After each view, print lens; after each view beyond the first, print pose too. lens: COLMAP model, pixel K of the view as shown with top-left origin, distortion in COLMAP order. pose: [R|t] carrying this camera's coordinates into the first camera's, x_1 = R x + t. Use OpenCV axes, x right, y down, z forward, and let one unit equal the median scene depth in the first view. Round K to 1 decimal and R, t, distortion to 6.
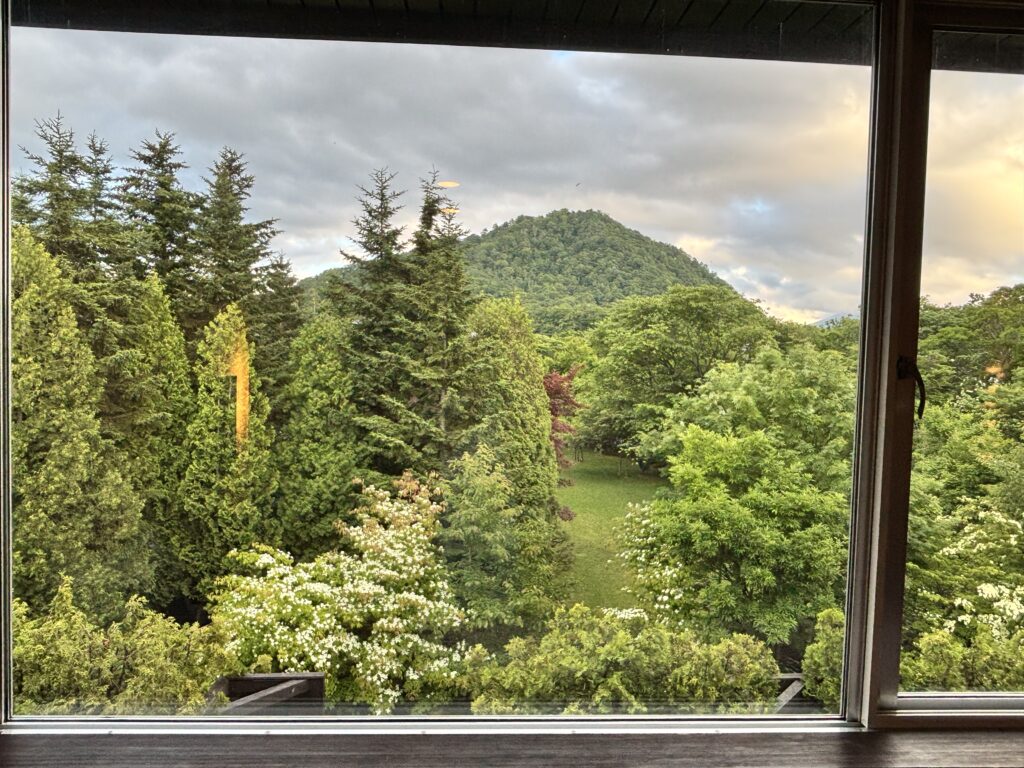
lens RADIAL K [[717.2, 0, 506.6], [0, 717.2, 384.1], [0, 0, 1]] dist [0.082648, 0.000203]
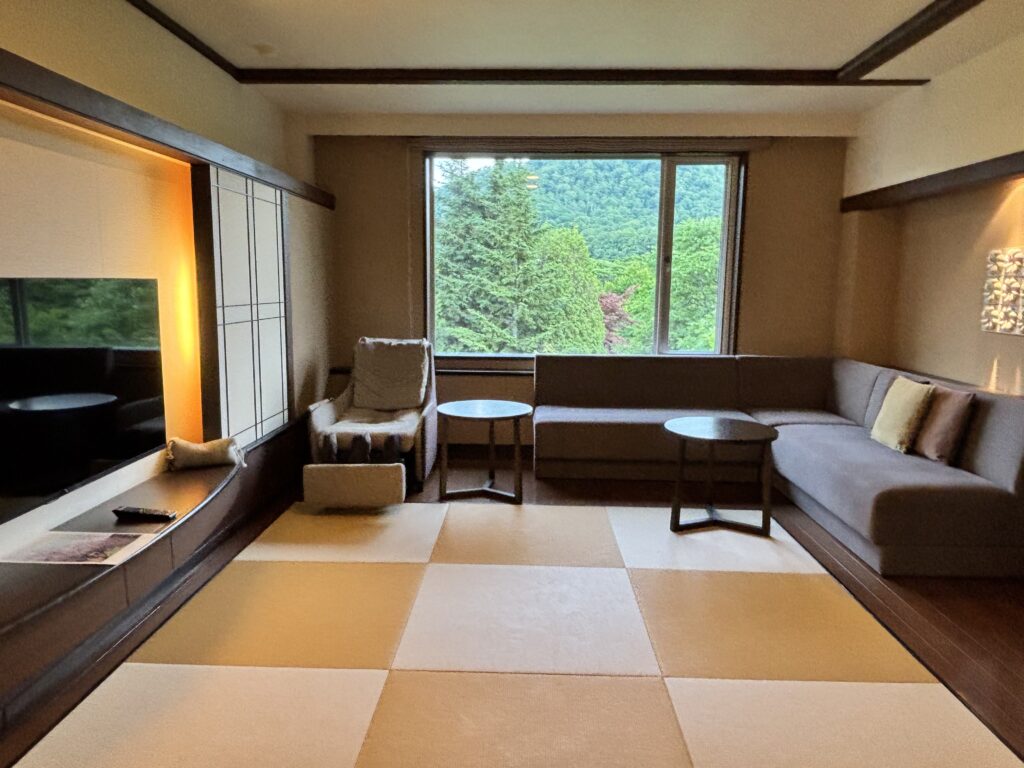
lens RADIAL K [[717.2, 0, 506.6], [0, 717.2, 384.1], [0, 0, 1]] dist [0.082648, 0.000203]
pose [[0.996175, -0.005088, -0.087228, 0.003474], [0.013723, 0.995025, 0.098678, 0.019825], [0.086292, -0.099497, 0.991289, -0.231363]]
